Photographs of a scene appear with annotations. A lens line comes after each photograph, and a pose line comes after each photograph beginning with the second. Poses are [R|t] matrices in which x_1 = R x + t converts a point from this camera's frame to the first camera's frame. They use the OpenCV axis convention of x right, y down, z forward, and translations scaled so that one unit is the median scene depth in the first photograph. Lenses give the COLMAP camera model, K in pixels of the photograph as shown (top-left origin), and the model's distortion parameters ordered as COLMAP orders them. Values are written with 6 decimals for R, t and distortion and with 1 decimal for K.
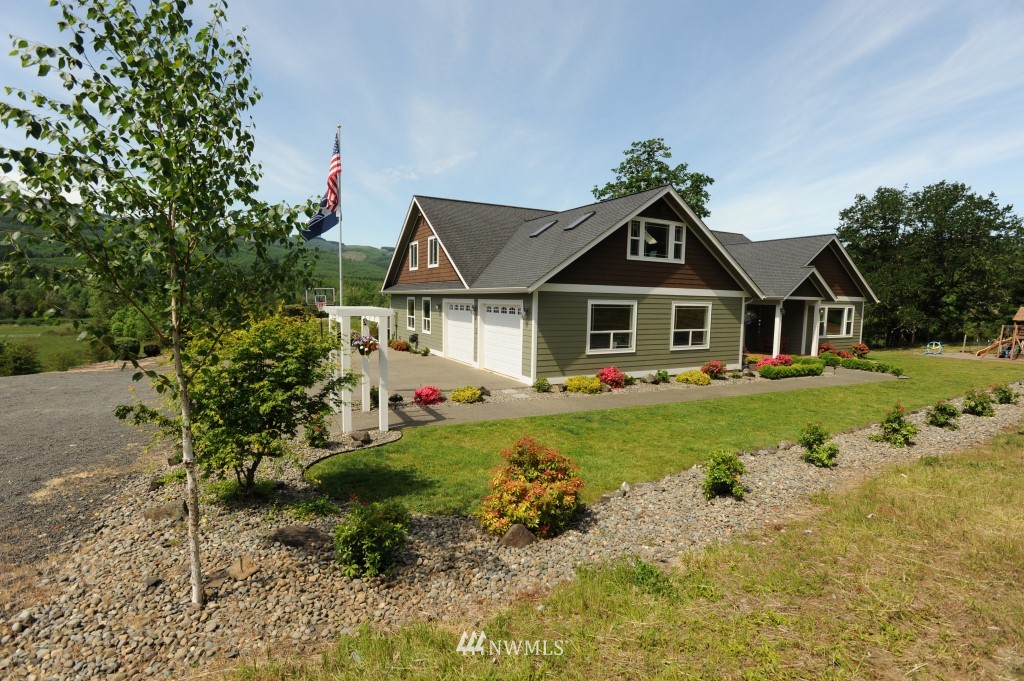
lens RADIAL K [[490.3, 0, 508.7], [0, 490.3, 339.1], [0, 0, 1]] dist [-0.003442, -0.000490]
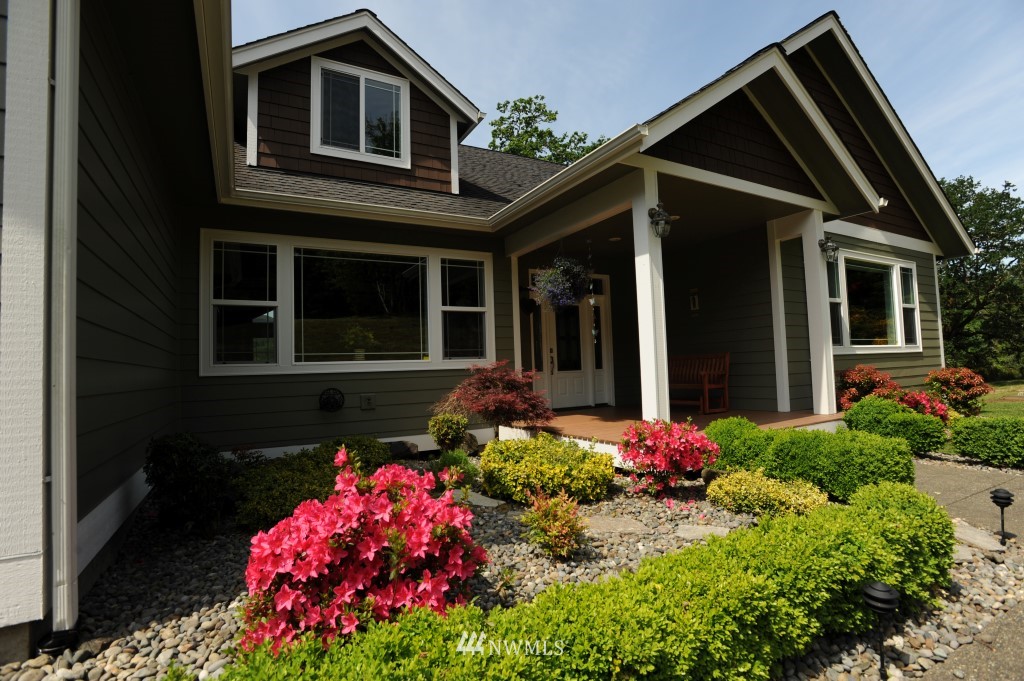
lens RADIAL K [[490.3, 0, 516.5], [0, 490.3, 342.8], [0, 0, 1]] dist [-0.003442, -0.000490]
pose [[0.997546, -0.065969, 0.023454, 0.390812], [0.068661, 0.987284, -0.143377, 0.019220], [-0.013697, 0.144635, 0.989390, 0.635652]]
